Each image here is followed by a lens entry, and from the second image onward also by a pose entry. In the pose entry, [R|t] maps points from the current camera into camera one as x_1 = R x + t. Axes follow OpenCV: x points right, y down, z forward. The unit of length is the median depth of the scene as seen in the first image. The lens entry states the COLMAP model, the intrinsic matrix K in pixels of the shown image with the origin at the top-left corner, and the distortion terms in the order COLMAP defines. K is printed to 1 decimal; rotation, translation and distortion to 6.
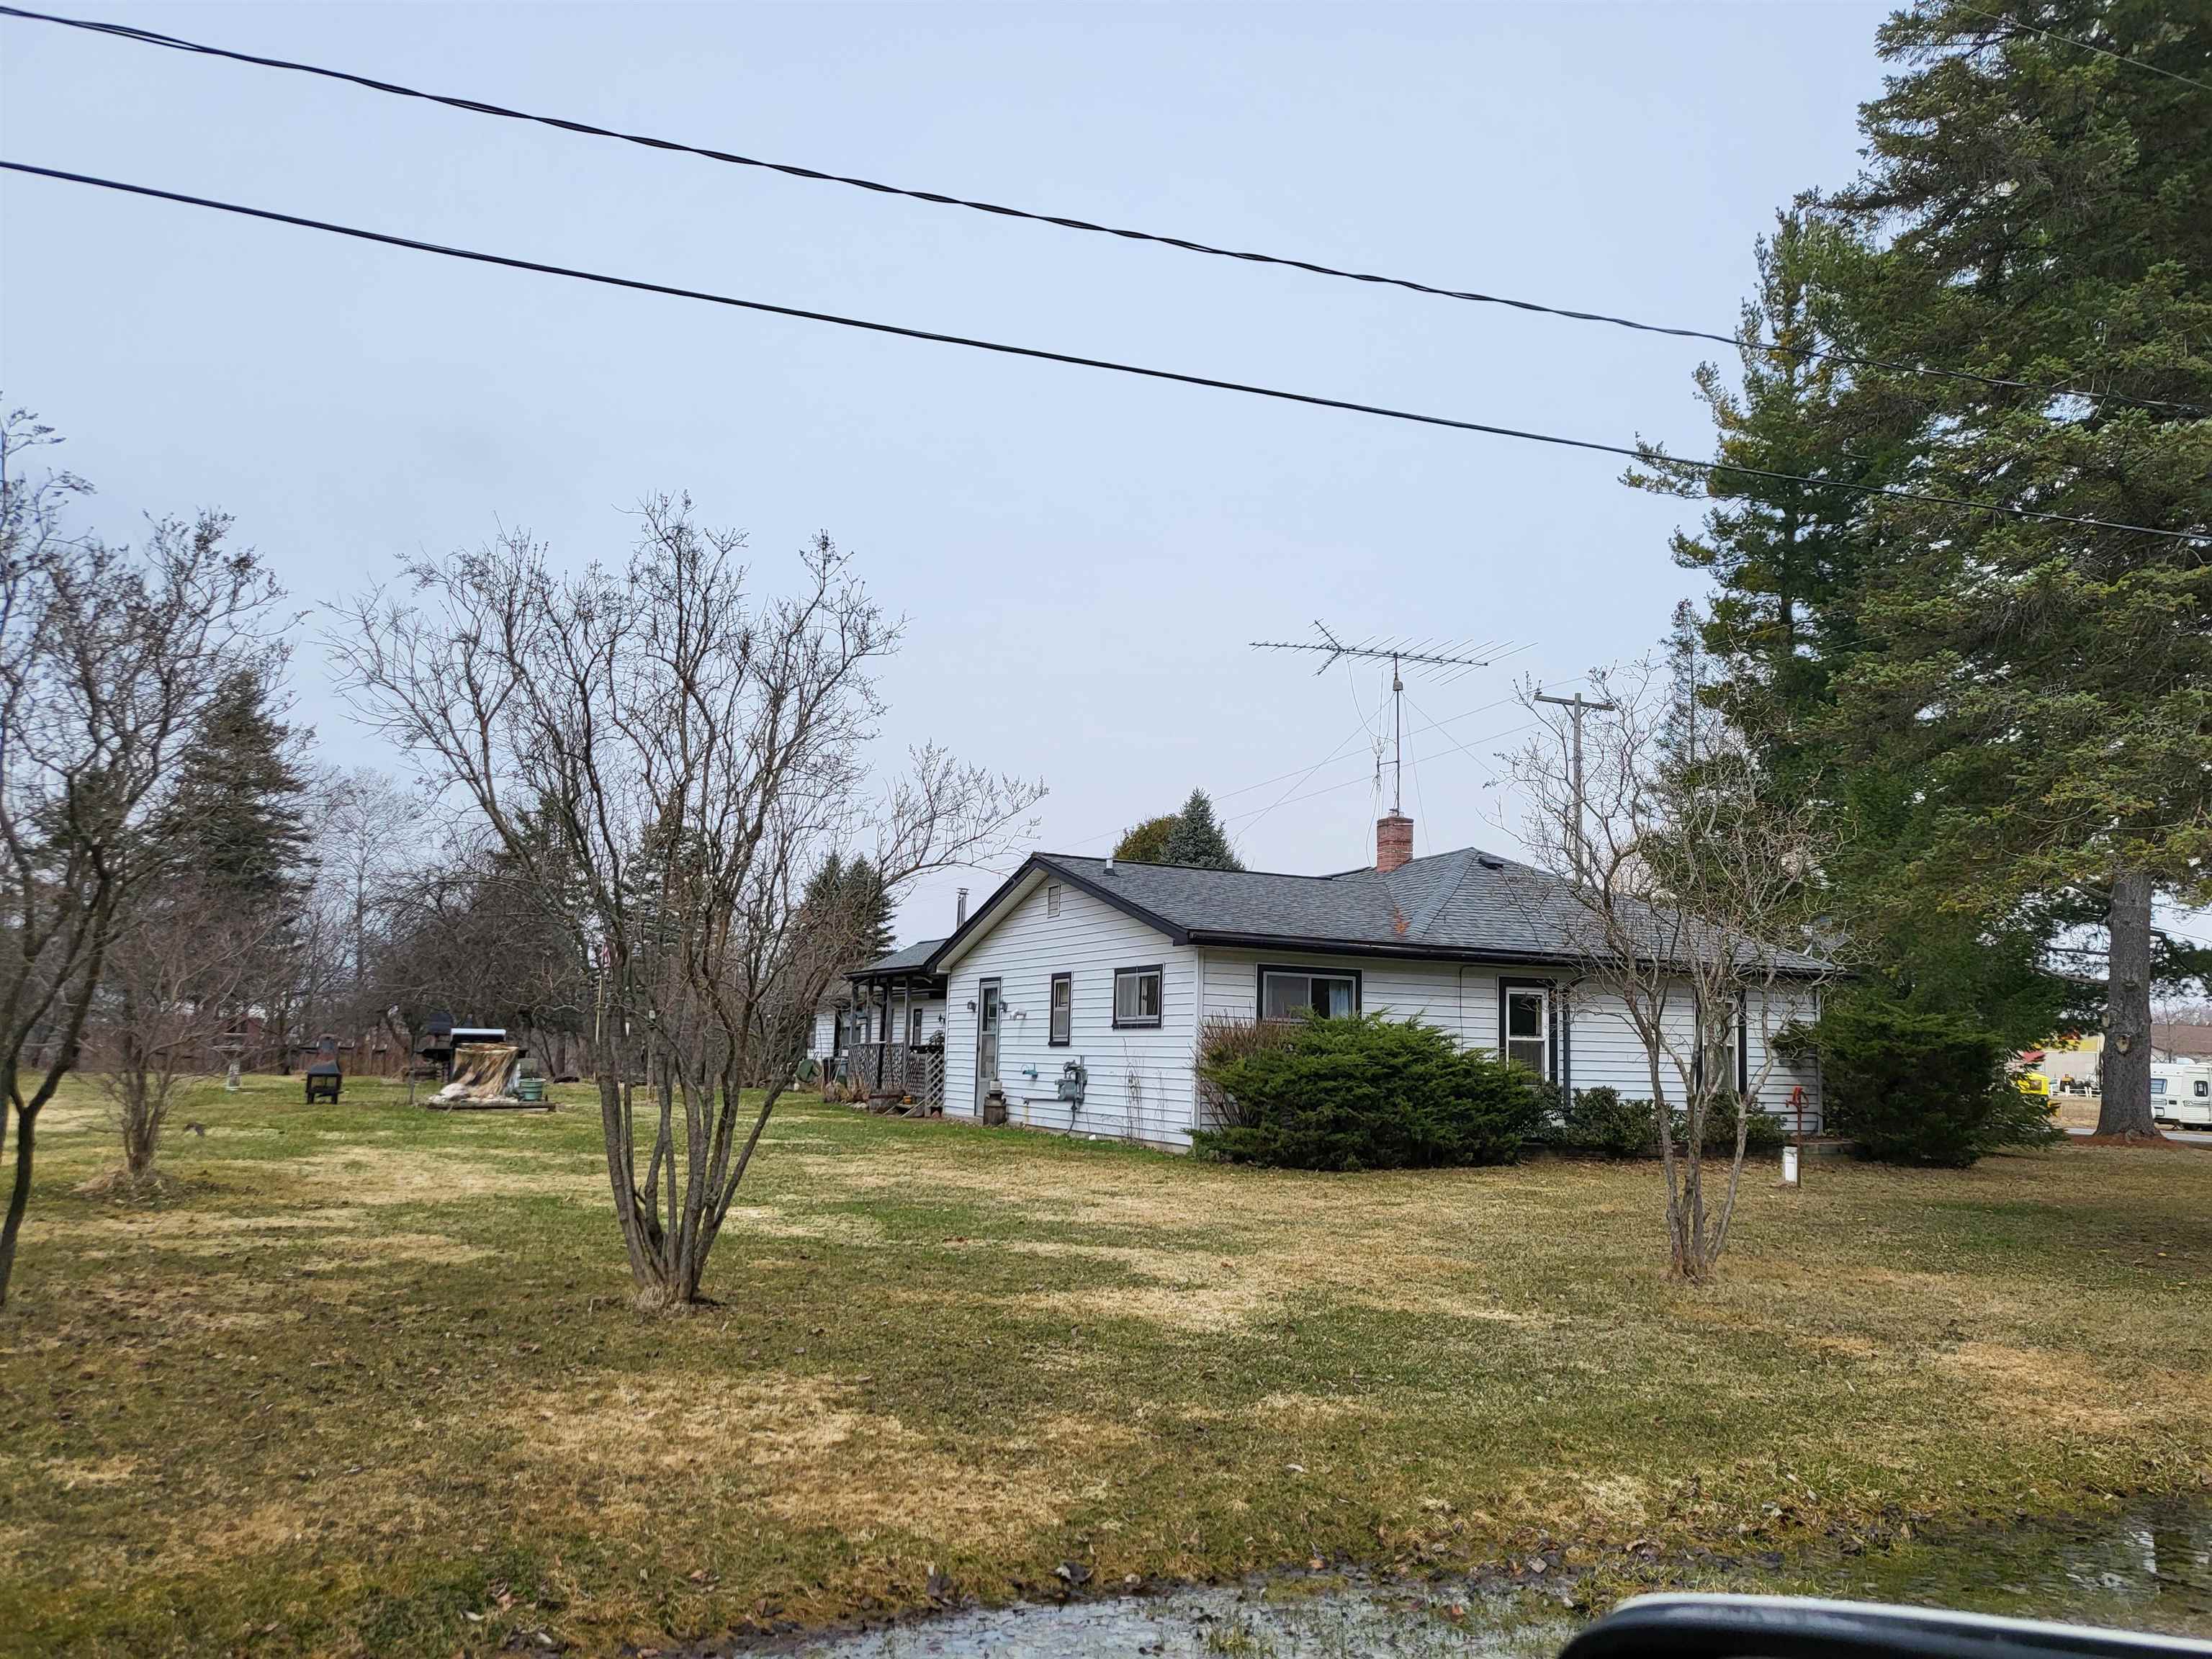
lens RADIAL K [[1746.7, 0, 1106.0], [0, 1746.7, 829.5], [0, 0, 1]] dist [0.005502, 0.010172]
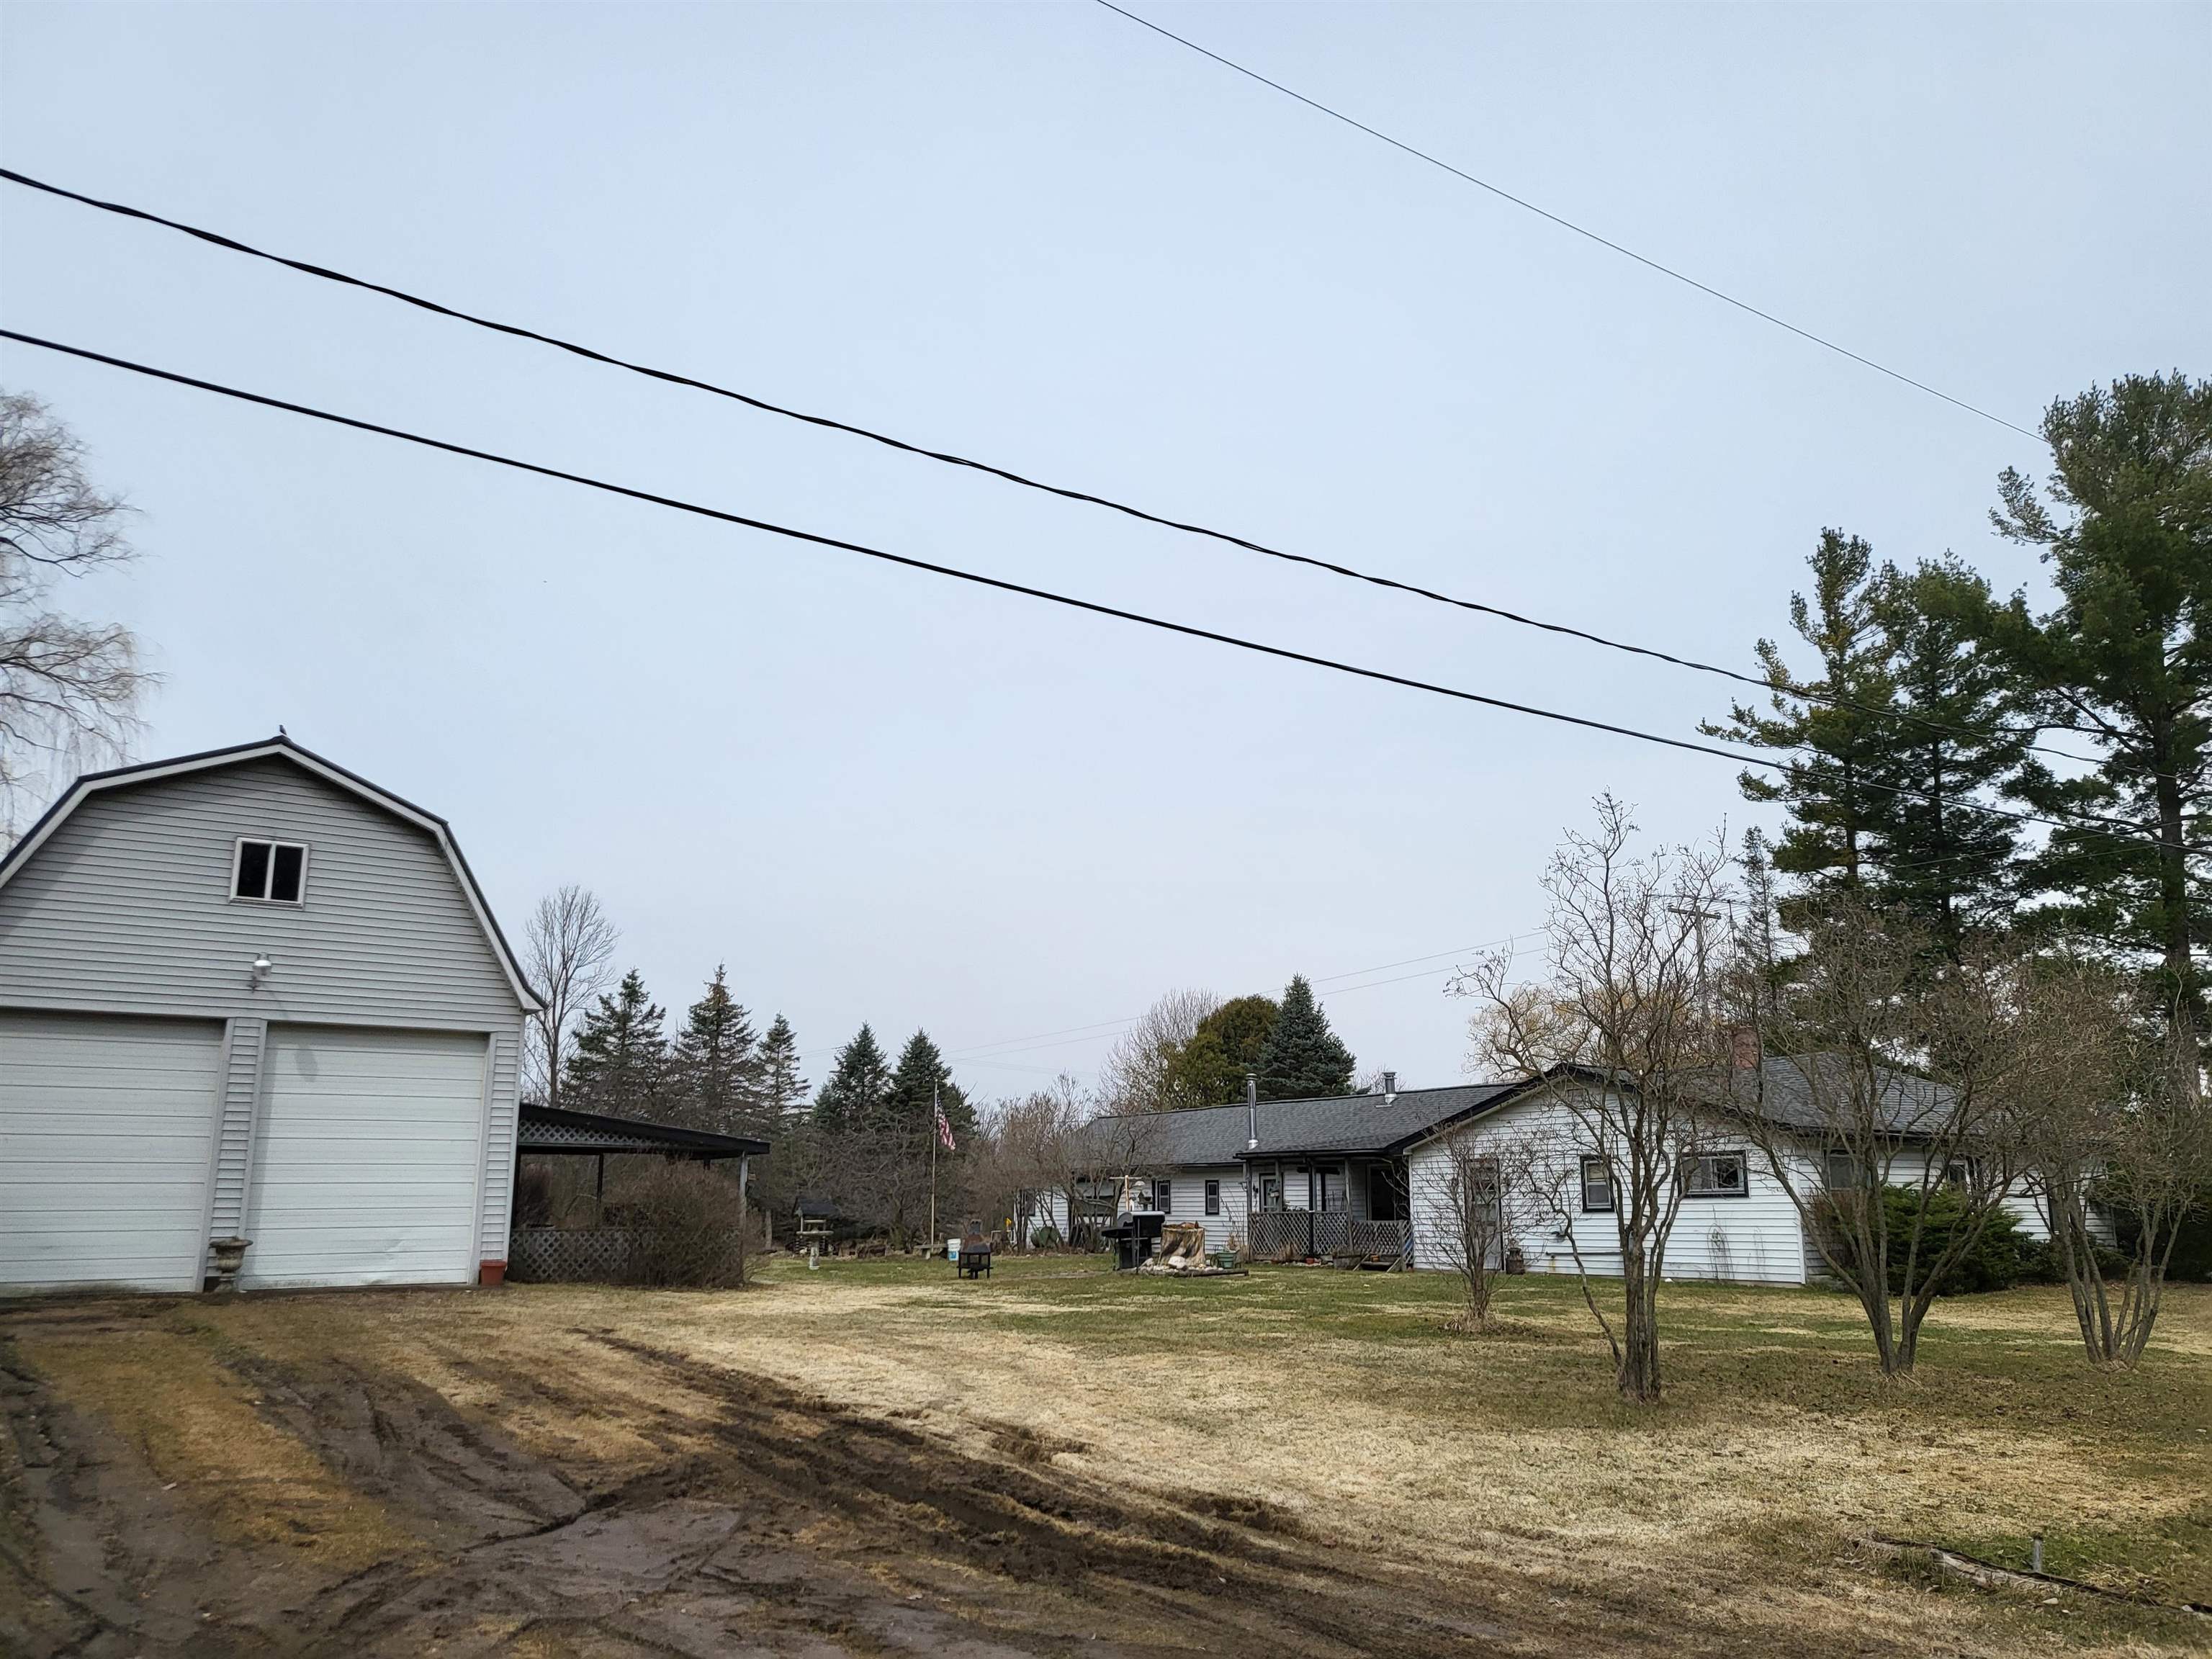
lens RADIAL K [[1746.7, 0, 1106.0], [0, 1746.7, 829.5], [0, 0, 1]] dist [0.005502, 0.010172]
pose [[0.985224, 0.006117, 0.171162, -0.348160], [0.008264, 0.996500, -0.083186, -0.031778], [-0.171072, 0.083371, 0.981725, -0.143151]]
